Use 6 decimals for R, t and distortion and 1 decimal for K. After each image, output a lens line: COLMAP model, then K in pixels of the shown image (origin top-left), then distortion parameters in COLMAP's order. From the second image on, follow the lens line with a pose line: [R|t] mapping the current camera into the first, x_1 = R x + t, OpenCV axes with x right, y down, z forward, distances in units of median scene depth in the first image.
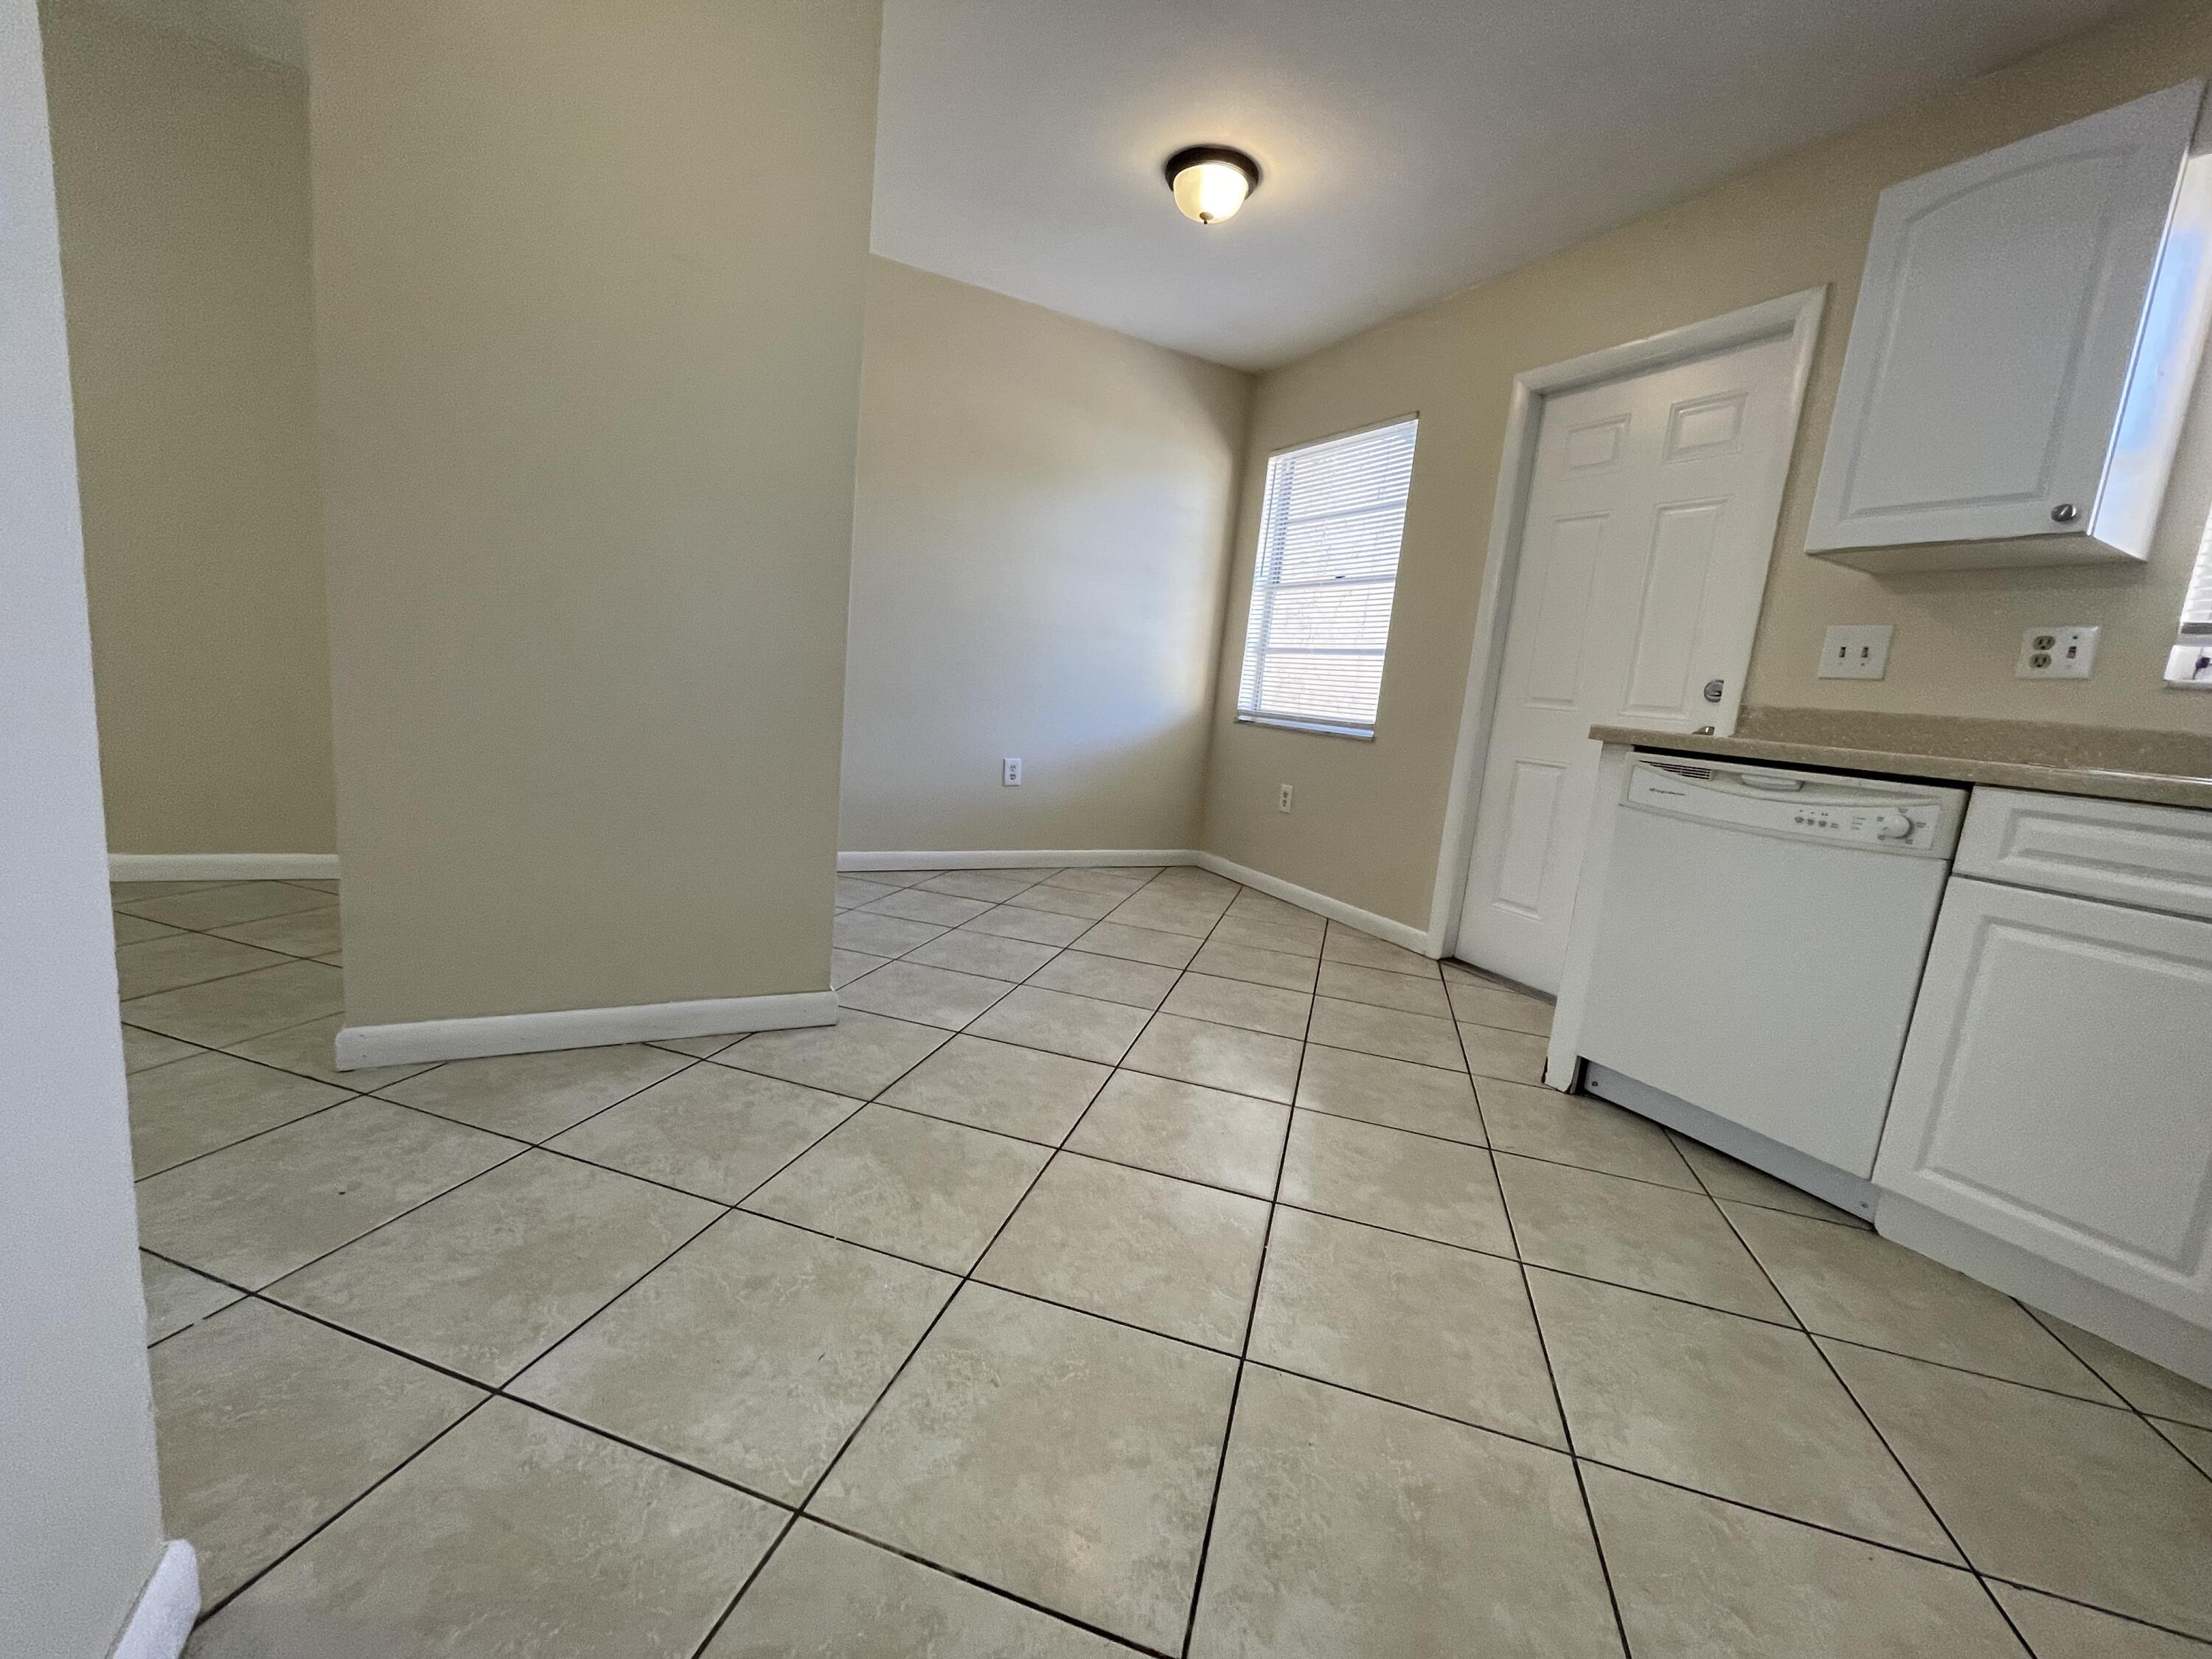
lens RADIAL K [[892.2, 0, 1088.7], [0, 892.2, 817.1], [0, 0, 1]] dist [-0.003636, 0.000171]
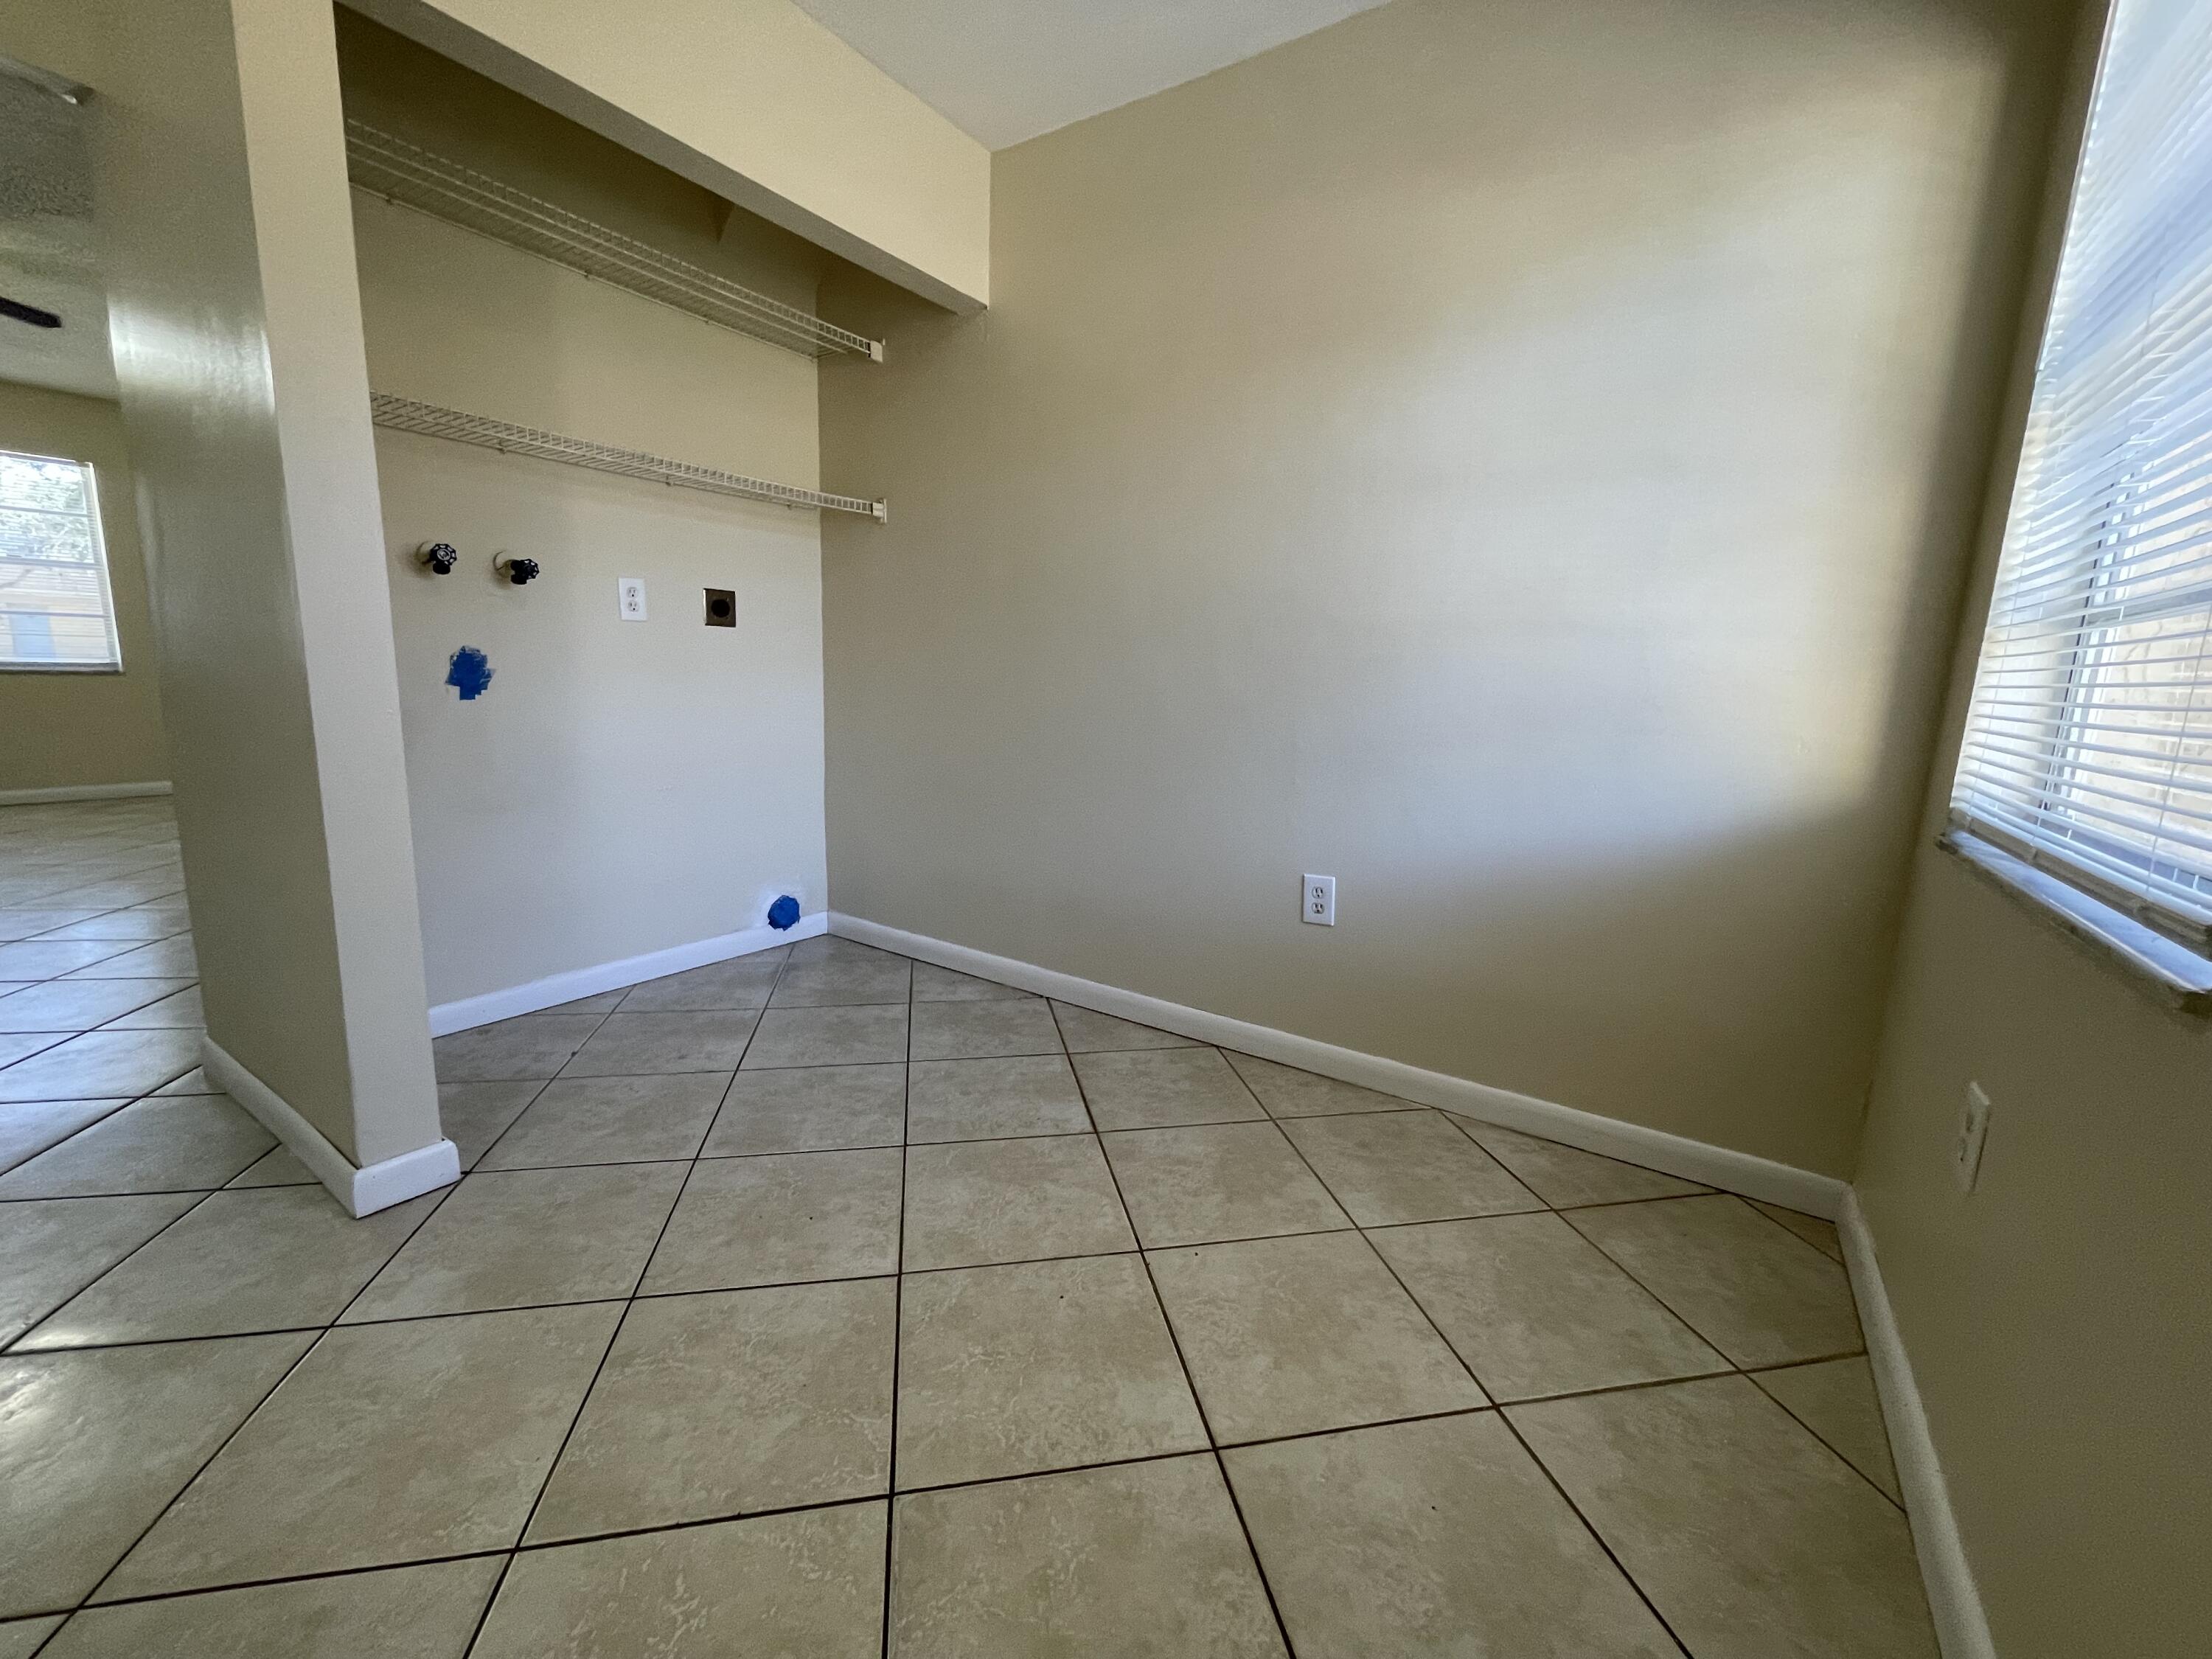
lens RADIAL K [[892.2, 0, 1100.9], [0, 892.2, 834.2], [0, 0, 1]] dist [-0.003636, 0.000171]
pose [[0.483256, 0.079798, -0.871835, 0.322128], [-0.124493, 0.991981, 0.021789, -0.085963], [0.866582, 0.098008, 0.489316, 0.617066]]
